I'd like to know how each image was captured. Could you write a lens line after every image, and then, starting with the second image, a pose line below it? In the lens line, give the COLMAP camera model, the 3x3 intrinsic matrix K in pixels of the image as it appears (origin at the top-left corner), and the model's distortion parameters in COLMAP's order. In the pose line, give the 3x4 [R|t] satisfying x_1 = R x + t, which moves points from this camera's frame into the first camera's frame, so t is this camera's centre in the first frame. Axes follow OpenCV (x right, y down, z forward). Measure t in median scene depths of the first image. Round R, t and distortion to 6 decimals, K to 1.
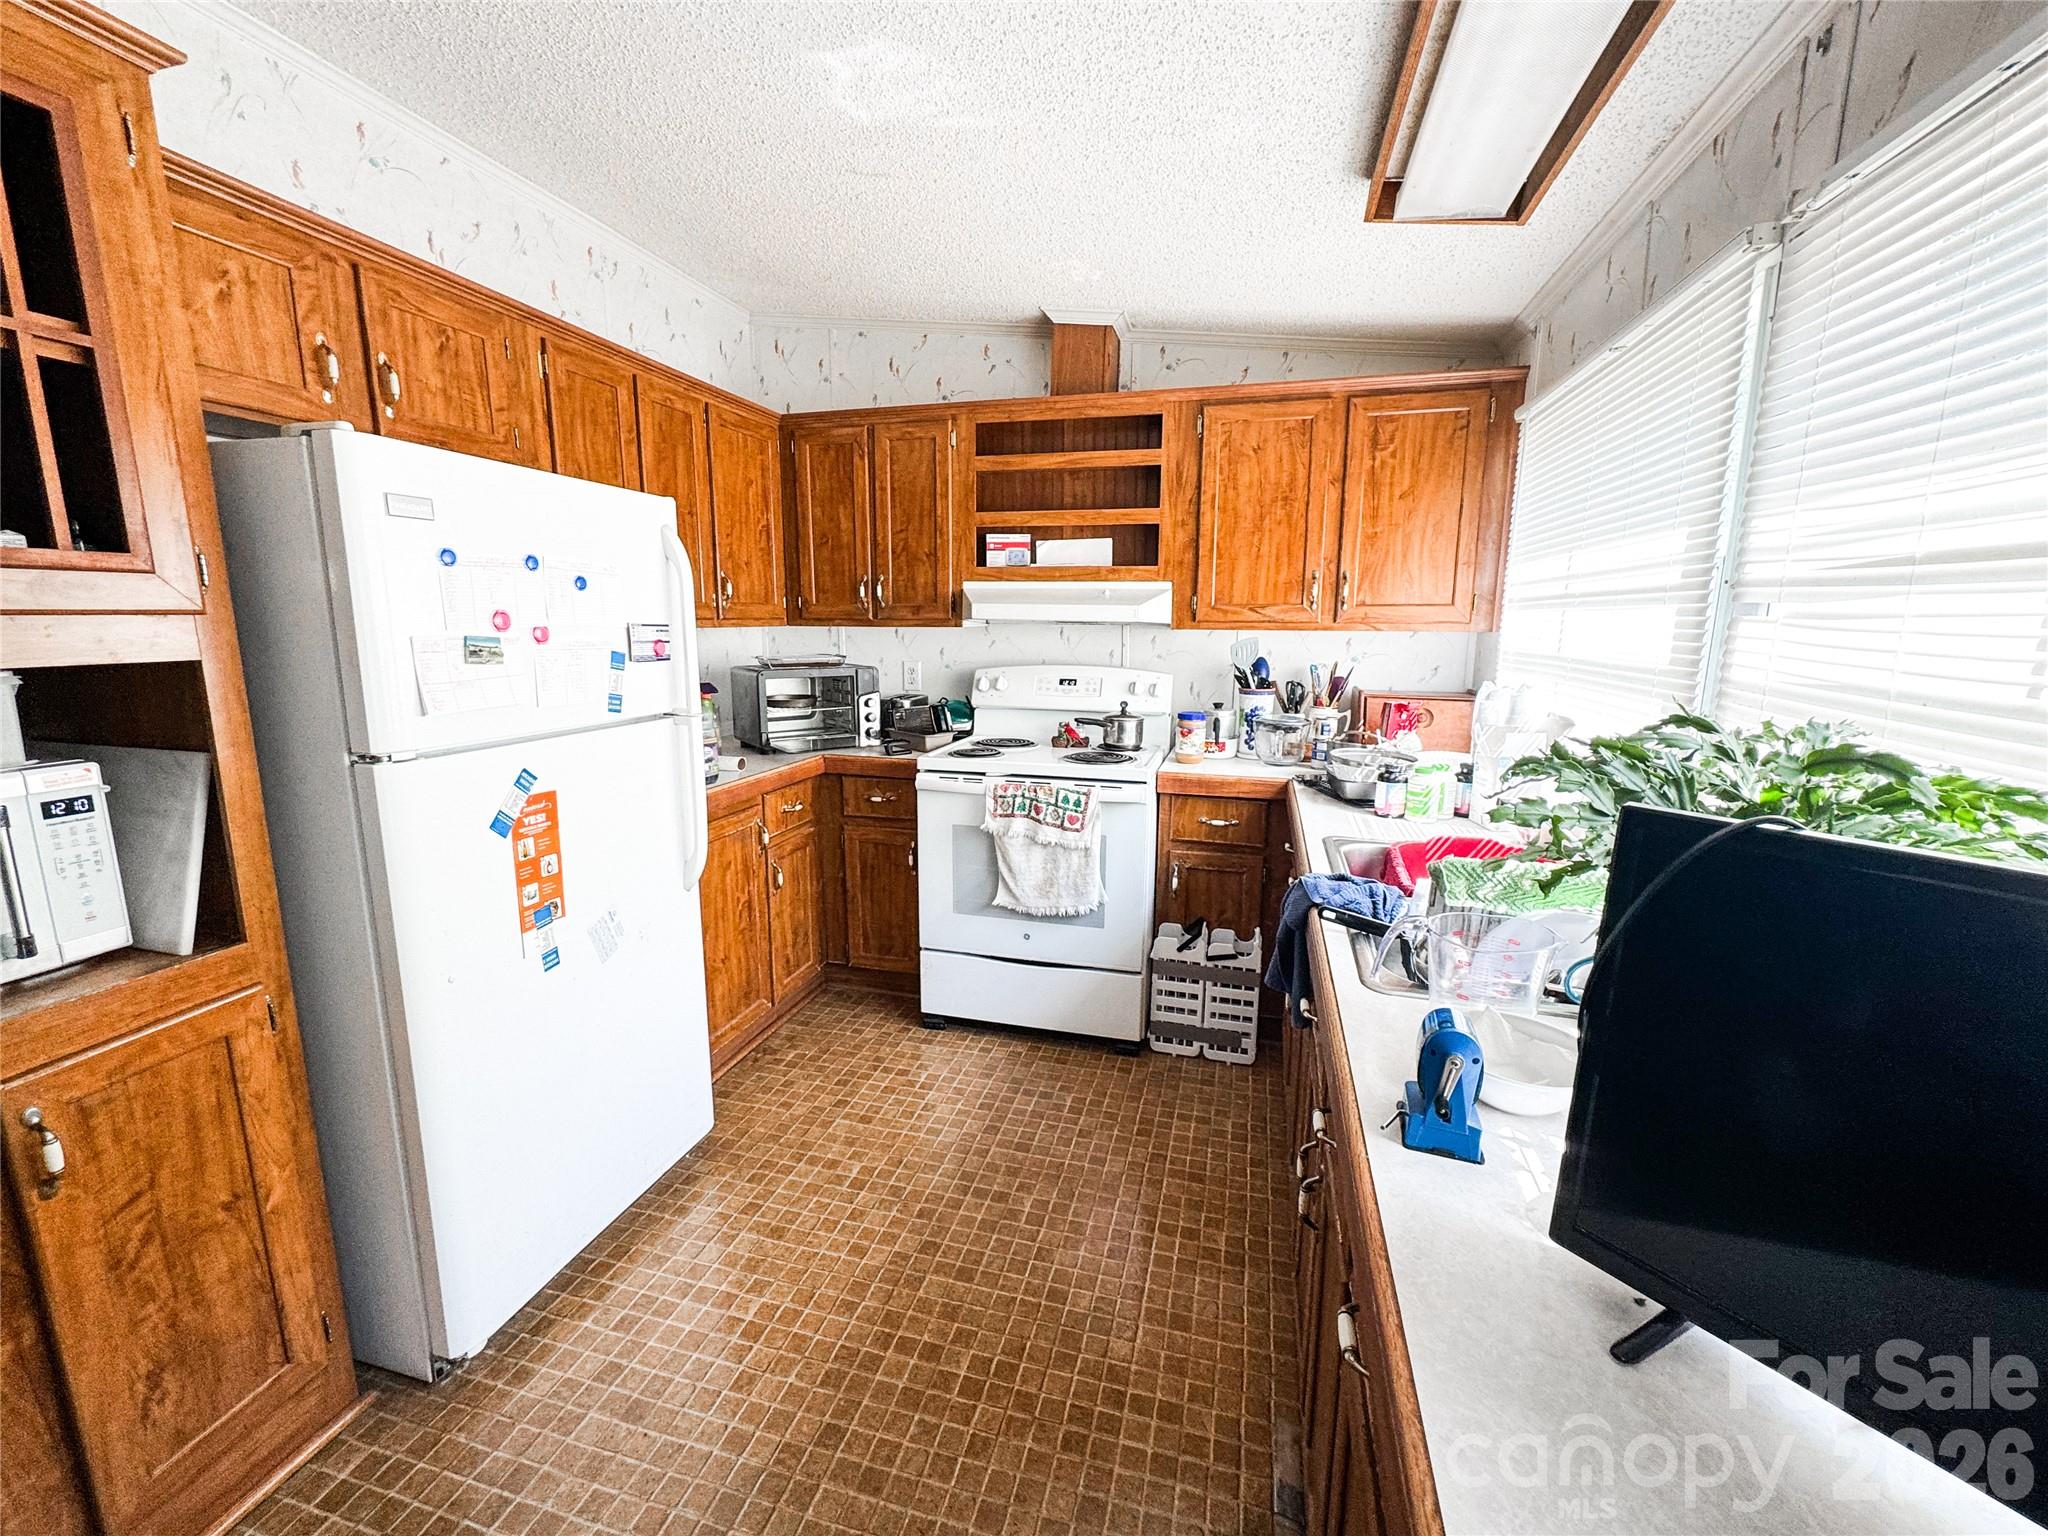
lens RADIAL K [[836.2, 0, 1024.0], [0, 836.2, 768.0], [0, 0, 1]] dist [-0.001075, 0.000293]
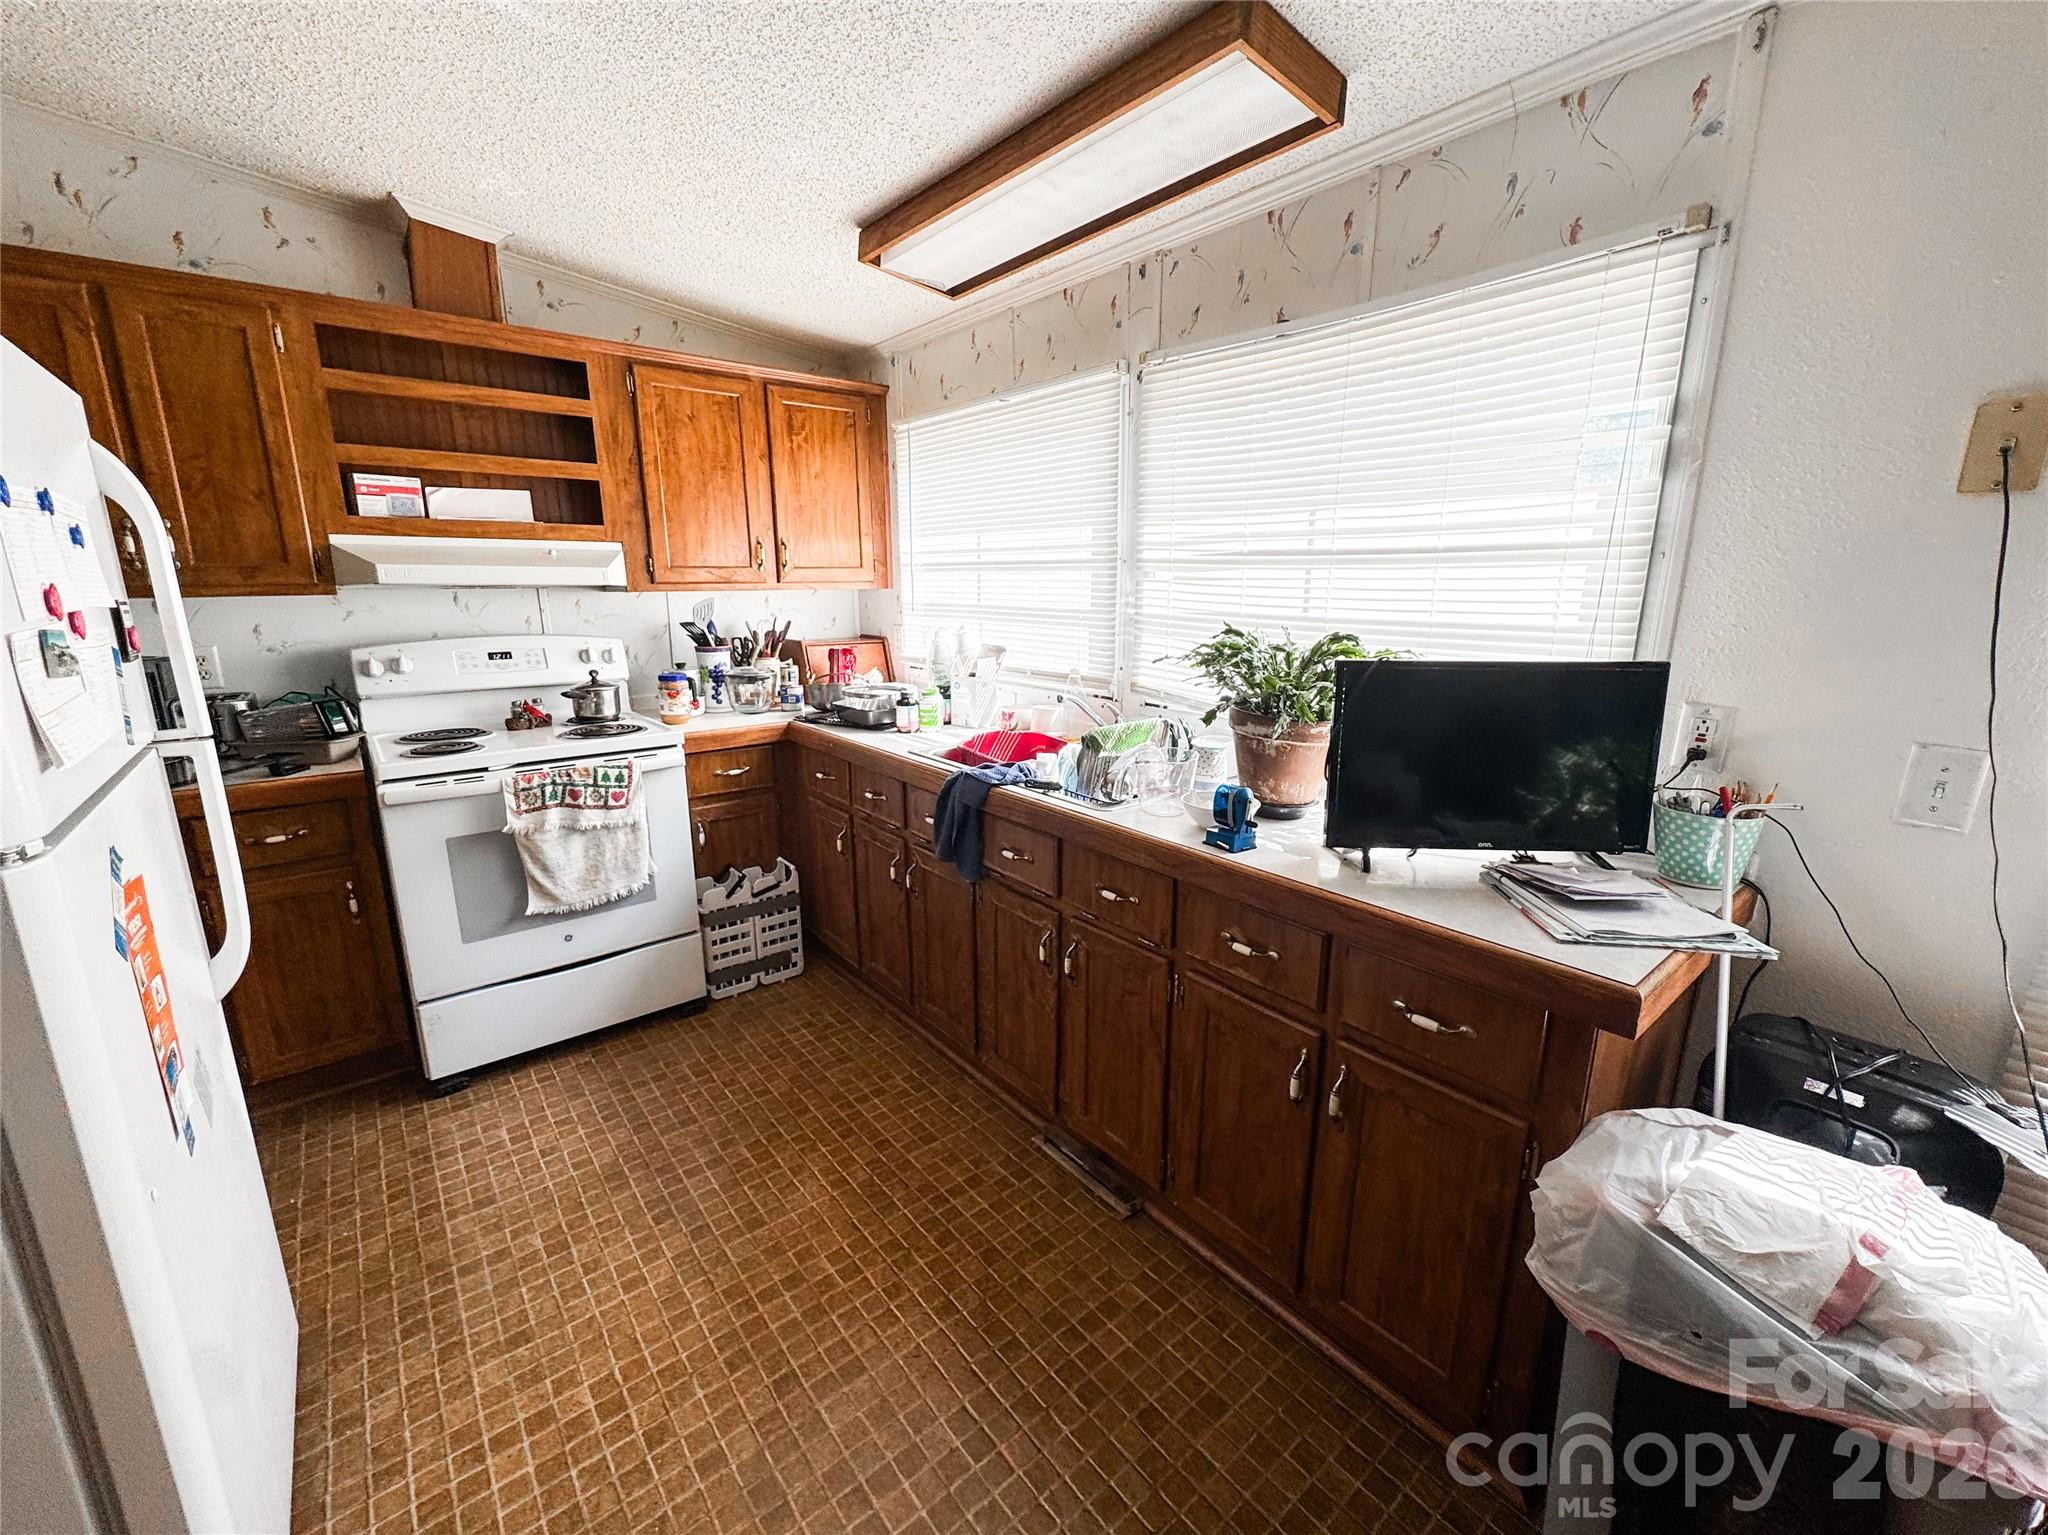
lens RADIAL K [[836.2, 0, 1024.0], [0, 836.2, 767.5], [0, 0, 1]] dist [-0.001075, 0.000293]
pose [[0.578702, -0.188567, 0.793440, -0.394277], [0.147805, 0.981041, 0.125348, -0.019579], [-0.802033, 0.044735, 0.595601, 0.059548]]
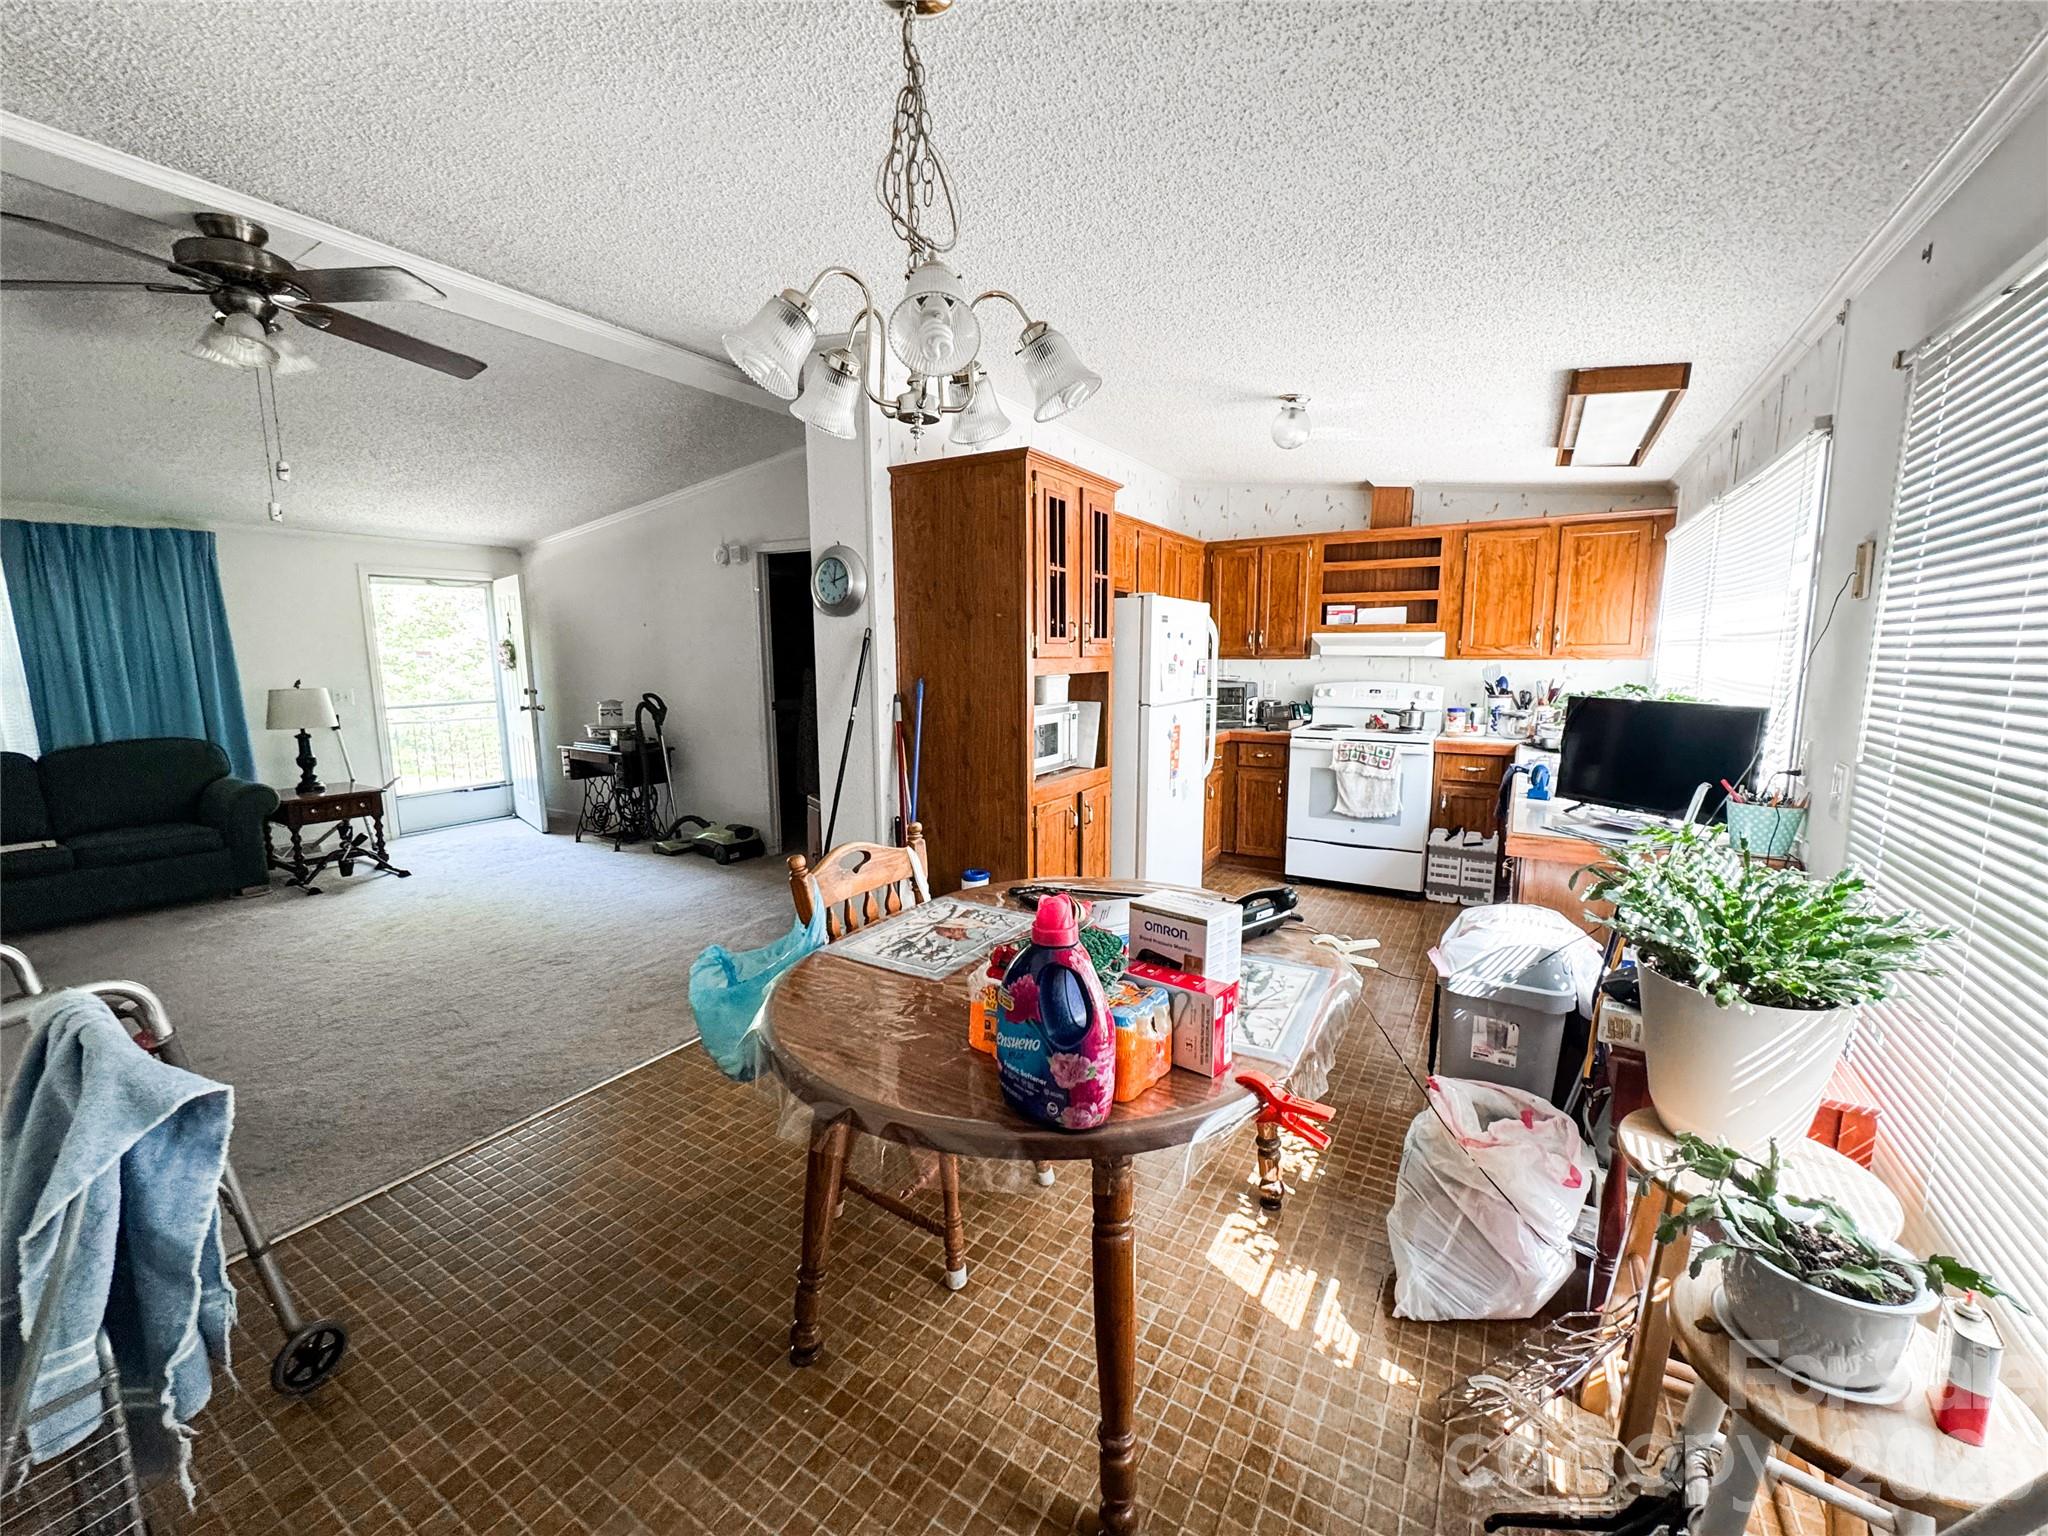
lens RADIAL K [[811.2, 0, 1029.3], [0, 811.2, 768.6], [0, 0, 1]] dist [-0.001515, 0.000094]
pose [[0.962238, 0.029136, -0.270646, -0.197208], [-0.038611, 0.998811, -0.029748, 0.147413], [0.269457, 0.039075, 0.962219, -0.869645]]
